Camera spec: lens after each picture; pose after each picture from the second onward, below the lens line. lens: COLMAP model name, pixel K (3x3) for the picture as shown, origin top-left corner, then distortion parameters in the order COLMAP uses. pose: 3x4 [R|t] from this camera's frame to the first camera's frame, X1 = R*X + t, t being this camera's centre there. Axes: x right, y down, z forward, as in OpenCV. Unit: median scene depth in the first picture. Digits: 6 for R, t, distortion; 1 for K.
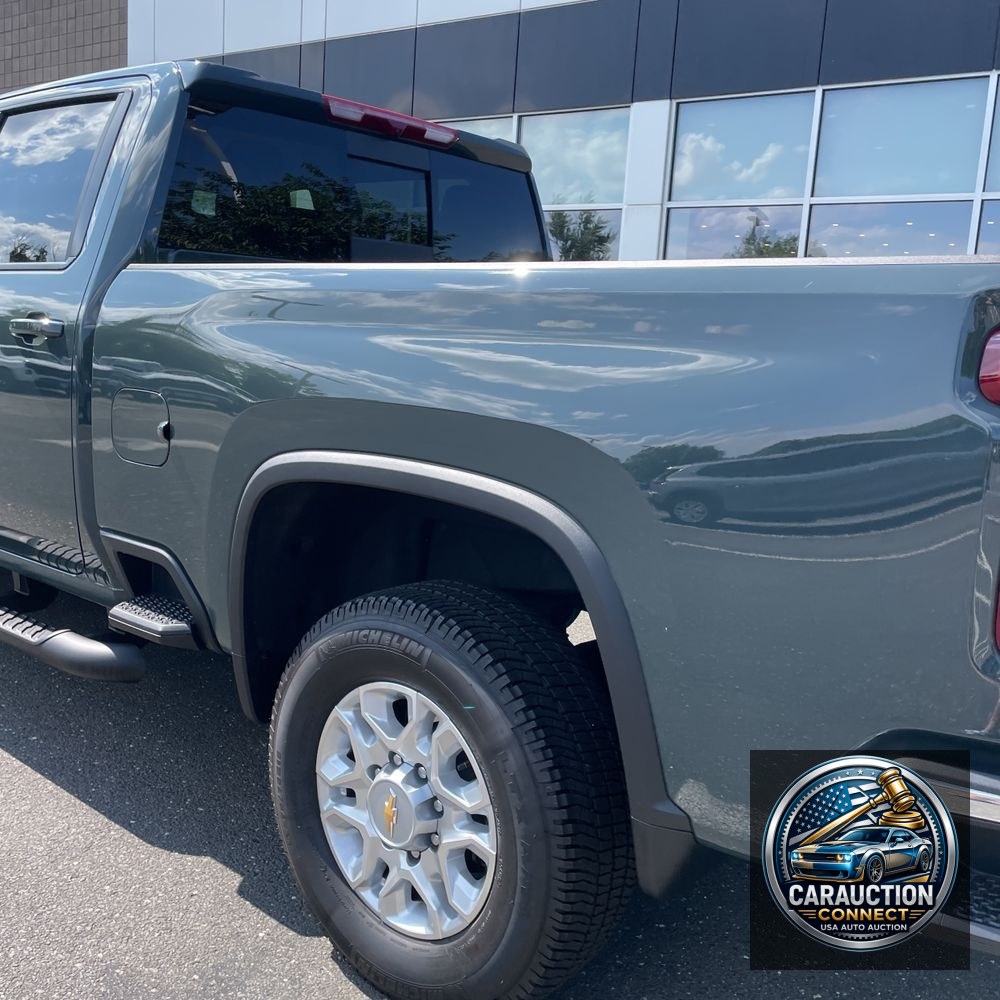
lens RADIAL K [[995.1, 0, 512.9], [0, 995.1, 473.8], [0, 0, 1]] dist [0.089044, -0.123373]
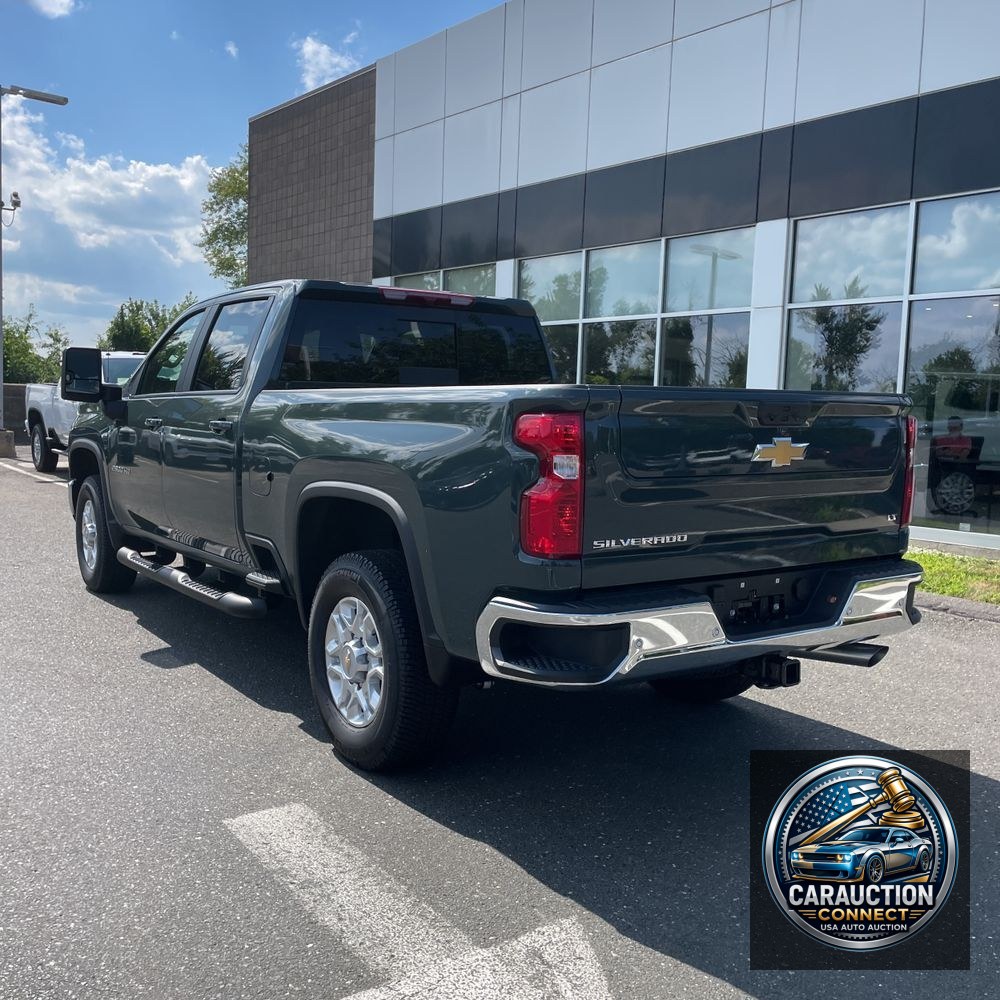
lens RADIAL K [[995.1, 0, 512.9], [0, 995.1, 473.8], [0, 0, 1]] dist [0.089044, -0.123373]
pose [[0.966126, -0.013441, -0.257721, 0.602175], [-0.009837, 0.995999, -0.088823, 0.118514], [0.257884, 0.088349, 0.962128, -0.723766]]
